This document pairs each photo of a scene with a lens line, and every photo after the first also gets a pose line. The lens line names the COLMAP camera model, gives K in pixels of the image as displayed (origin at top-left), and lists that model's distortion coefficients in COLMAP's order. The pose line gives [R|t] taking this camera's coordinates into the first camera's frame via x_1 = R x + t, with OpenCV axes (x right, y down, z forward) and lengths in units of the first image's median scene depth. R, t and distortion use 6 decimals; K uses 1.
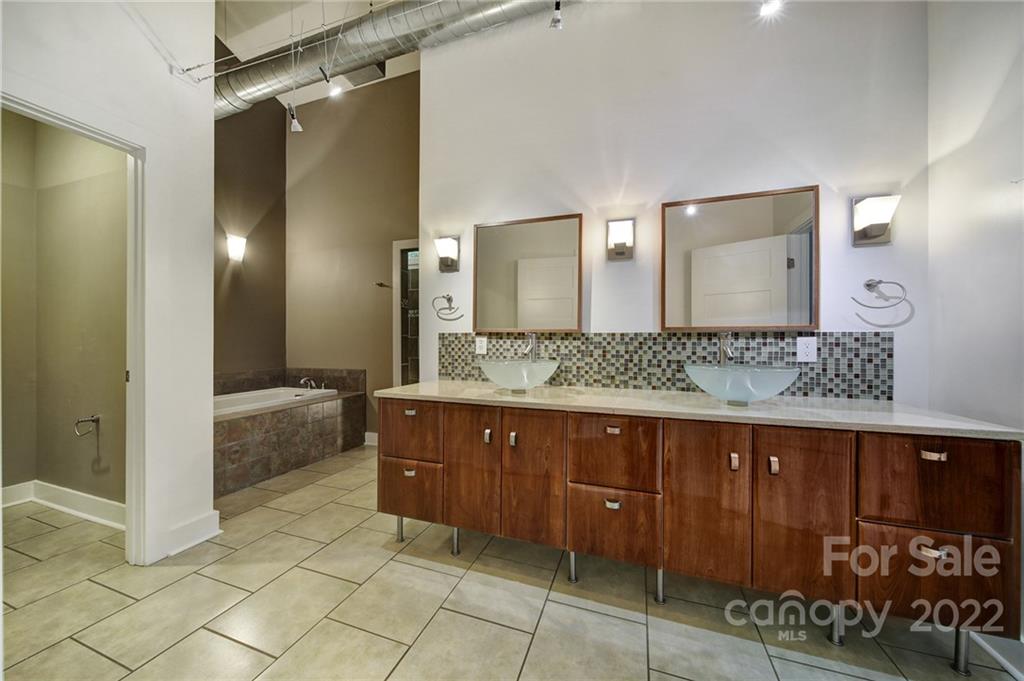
lens RADIAL K [[362.7, 0, 512.0], [0, 362.7, 340.5], [0, 0, 1]] dist [-0.000357, -0.000143]
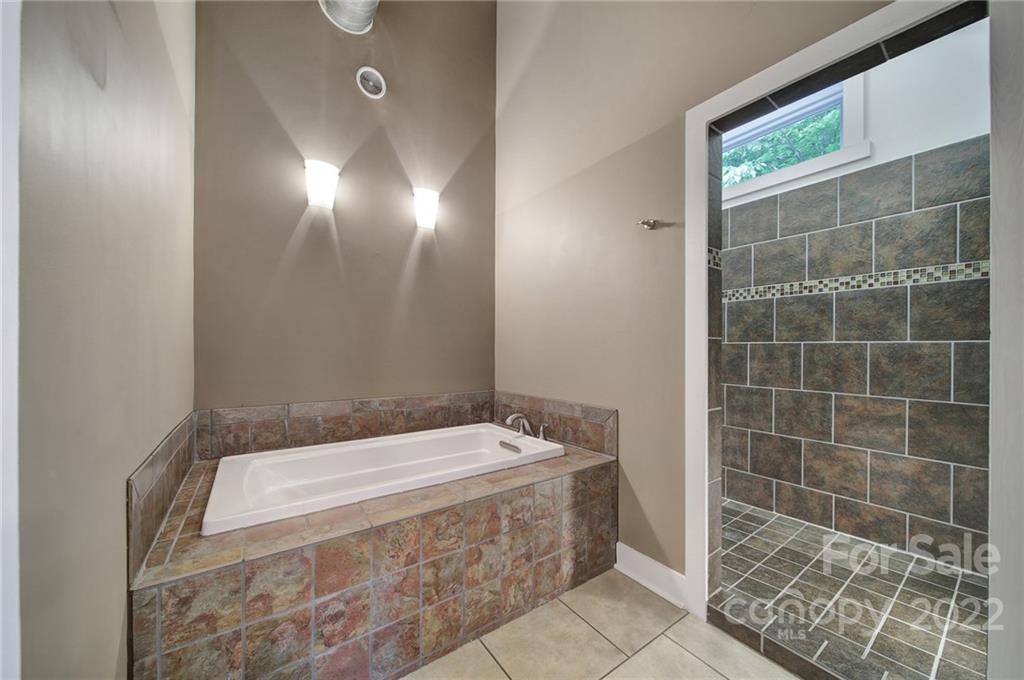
lens RADIAL K [[362.7, 0, 512.0], [0, 362.7, 340.0], [0, 0, 1]] dist [-0.000357, -0.000143]
pose [[0.815502, -0.004854, -0.578734, -0.256358], [-0.005621, 0.999851, -0.016307, -0.005228], [0.578728, 0.016552, 0.815353, 0.563019]]
